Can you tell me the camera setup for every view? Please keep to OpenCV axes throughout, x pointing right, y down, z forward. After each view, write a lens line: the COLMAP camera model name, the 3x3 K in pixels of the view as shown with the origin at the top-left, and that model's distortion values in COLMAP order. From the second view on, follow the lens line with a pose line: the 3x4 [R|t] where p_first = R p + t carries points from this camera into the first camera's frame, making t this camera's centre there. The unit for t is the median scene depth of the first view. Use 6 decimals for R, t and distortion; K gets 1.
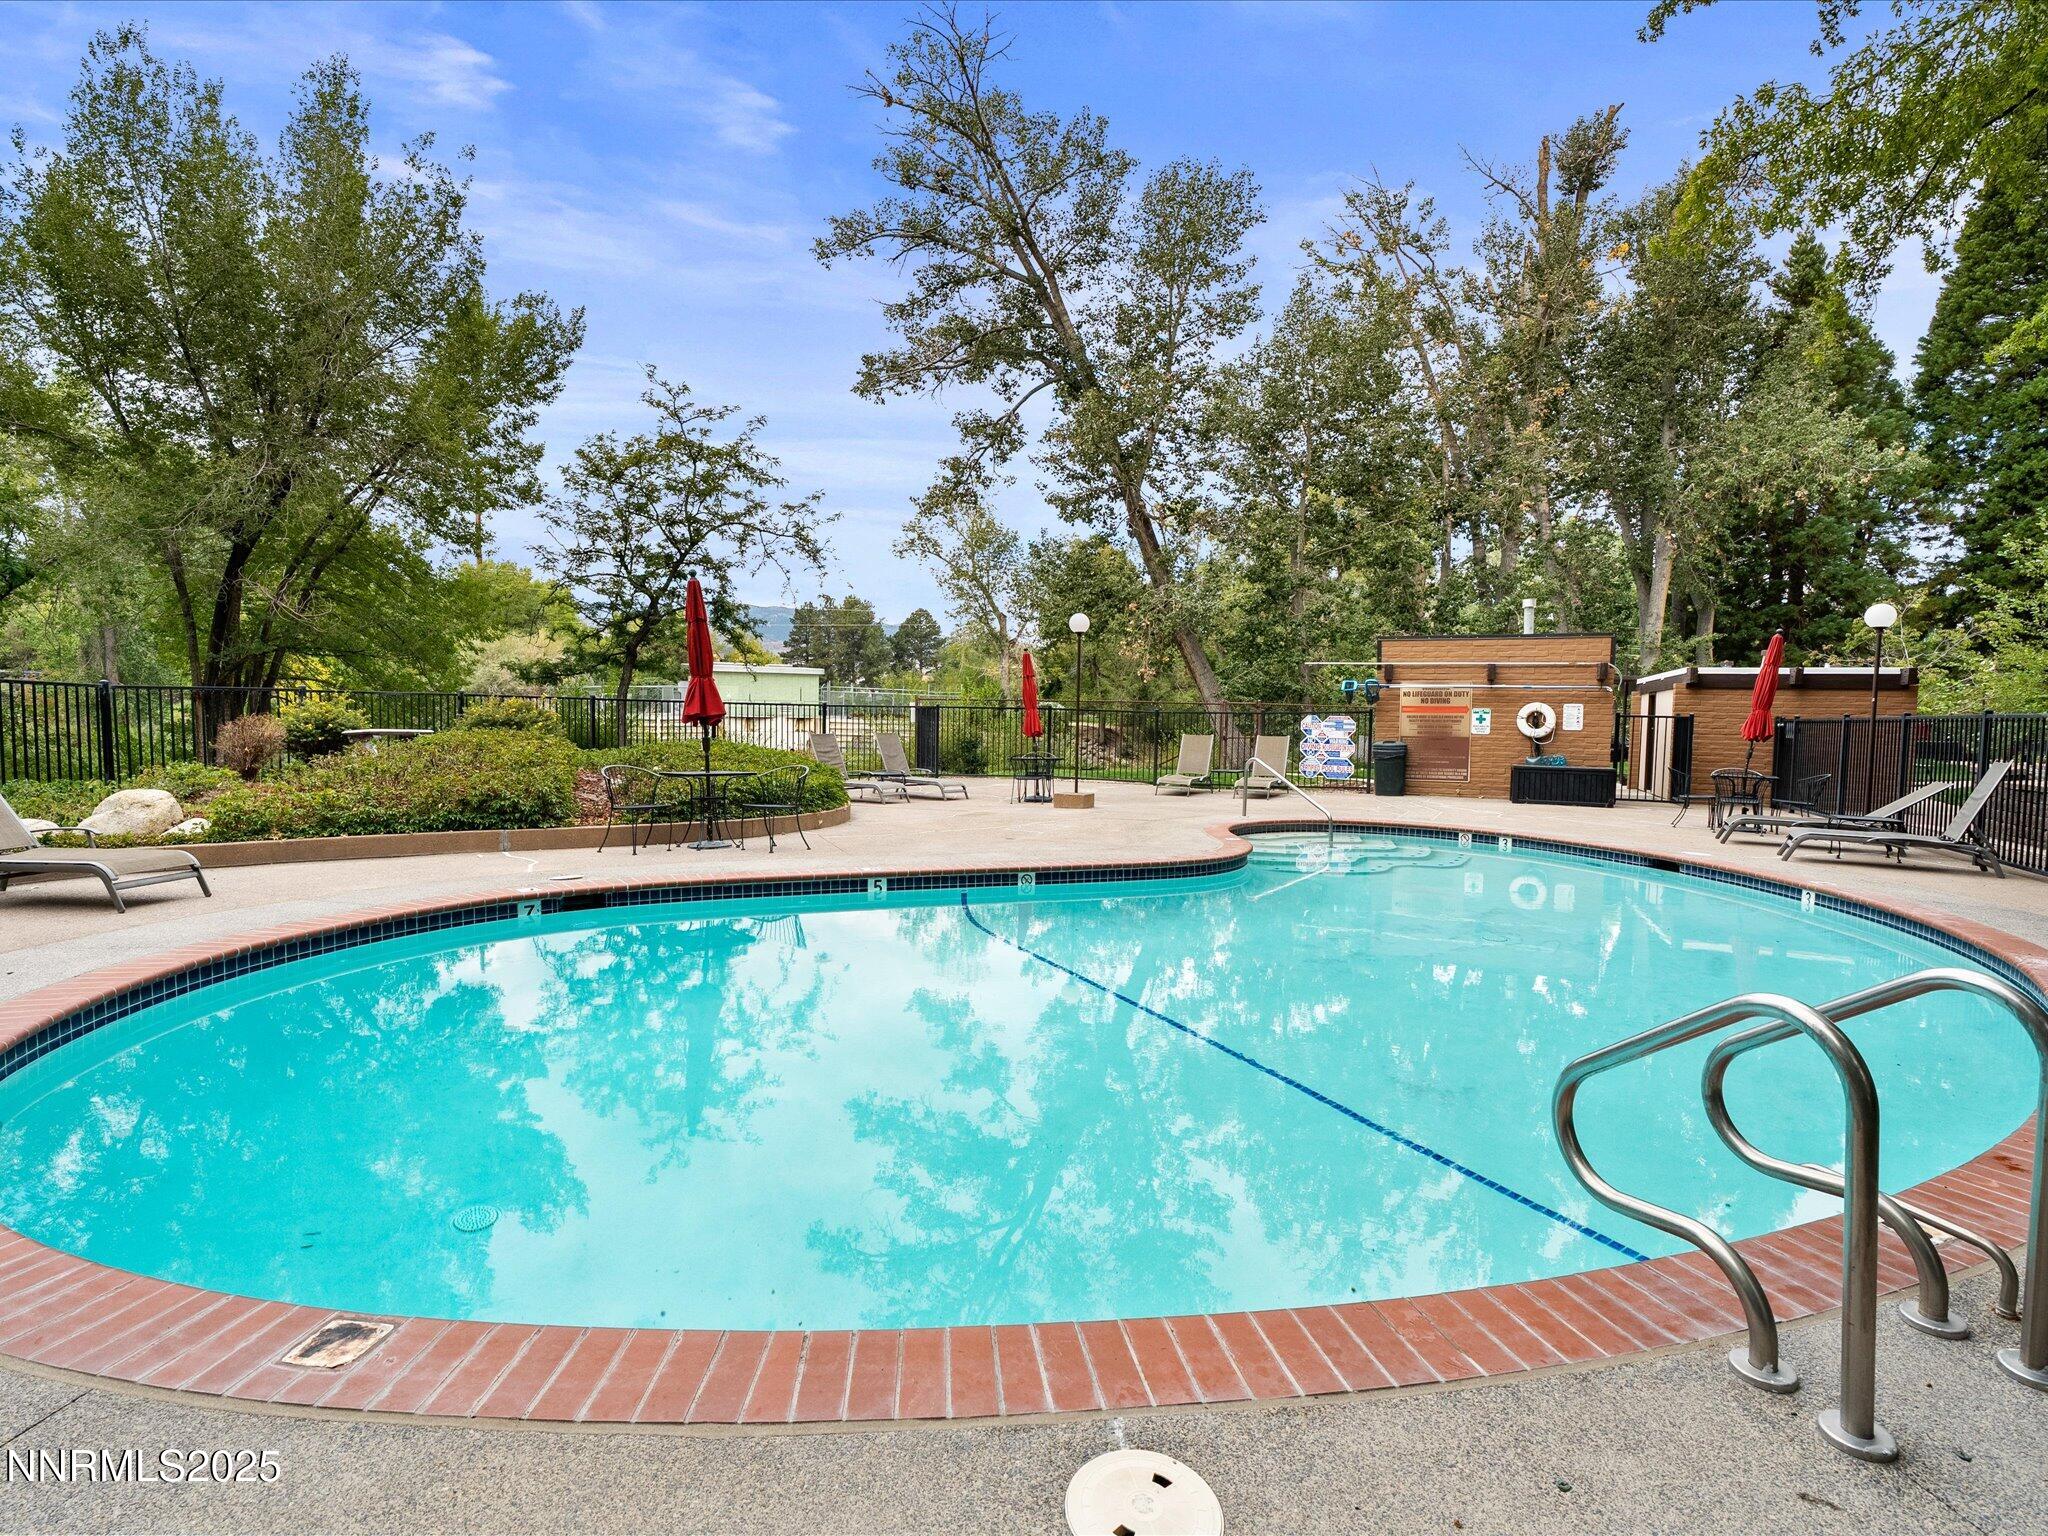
lens RADIAL K [[1042.0, 0, 1015.6], [0, 1042.0, 766.2], [0, 0, 1]] dist [-0.004077, 0.000618]
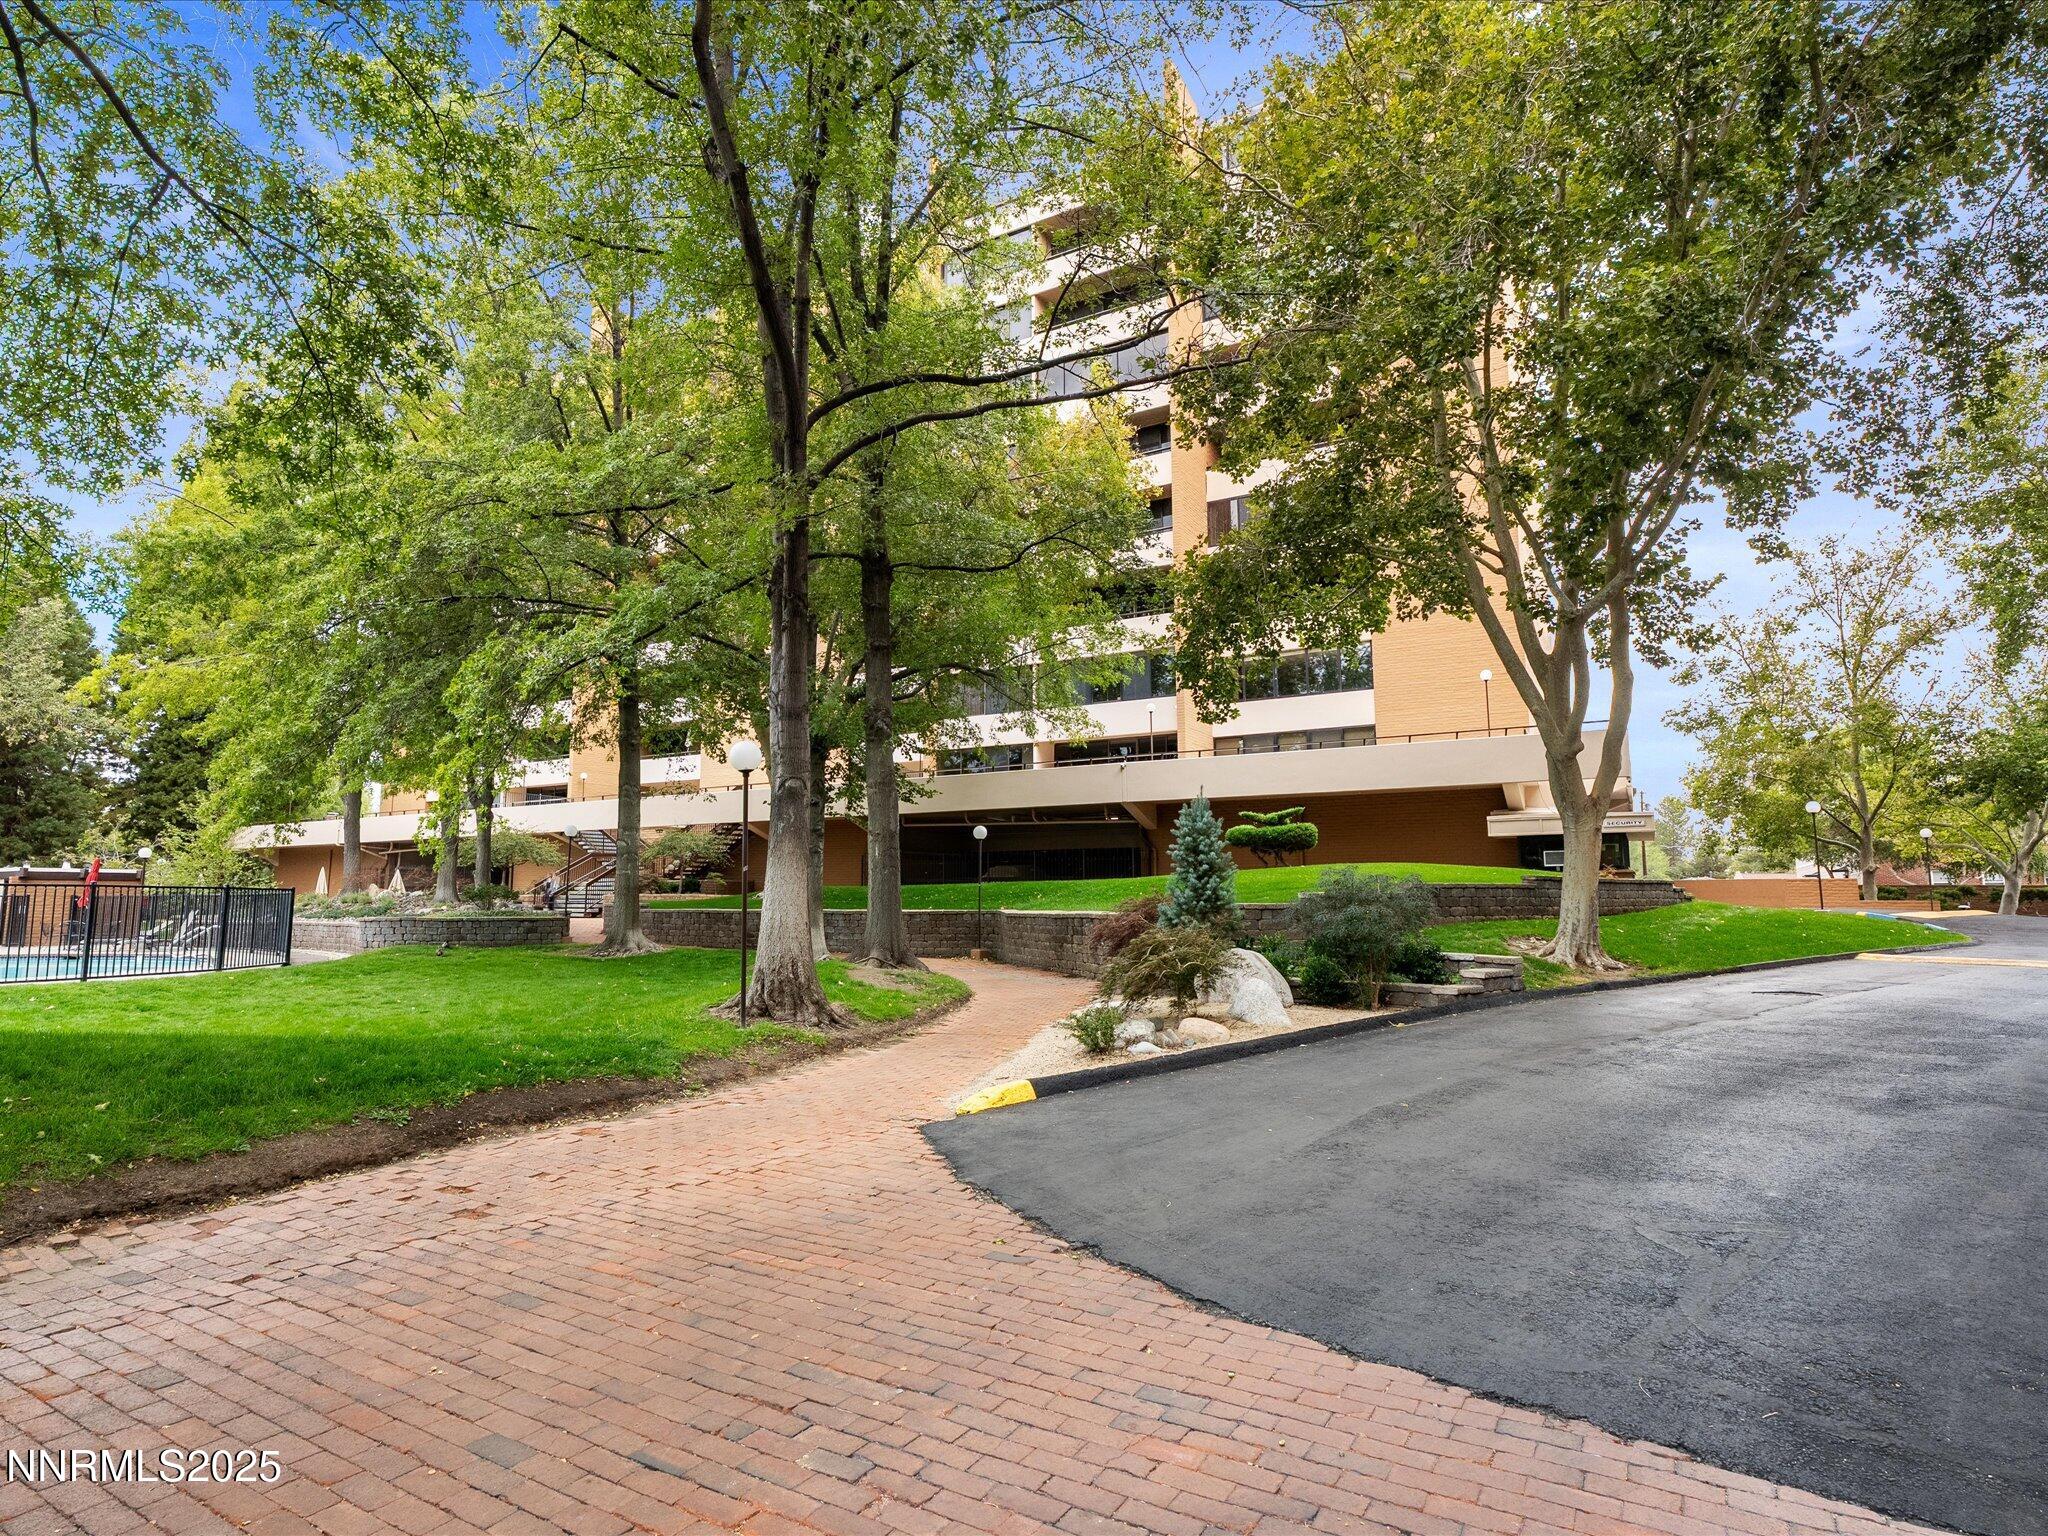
lens RADIAL K [[1042.0, 0, 1015.6], [0, 1042.0, 766.2], [0, 0, 1]] dist [-0.004077, 0.000618]
pose [[0.109401, 0.117873, 0.986984, -0.590876], [0.048611, 0.991121, -0.123755, 0.021702], [-0.992808, 0.061517, 0.102699, -0.553573]]
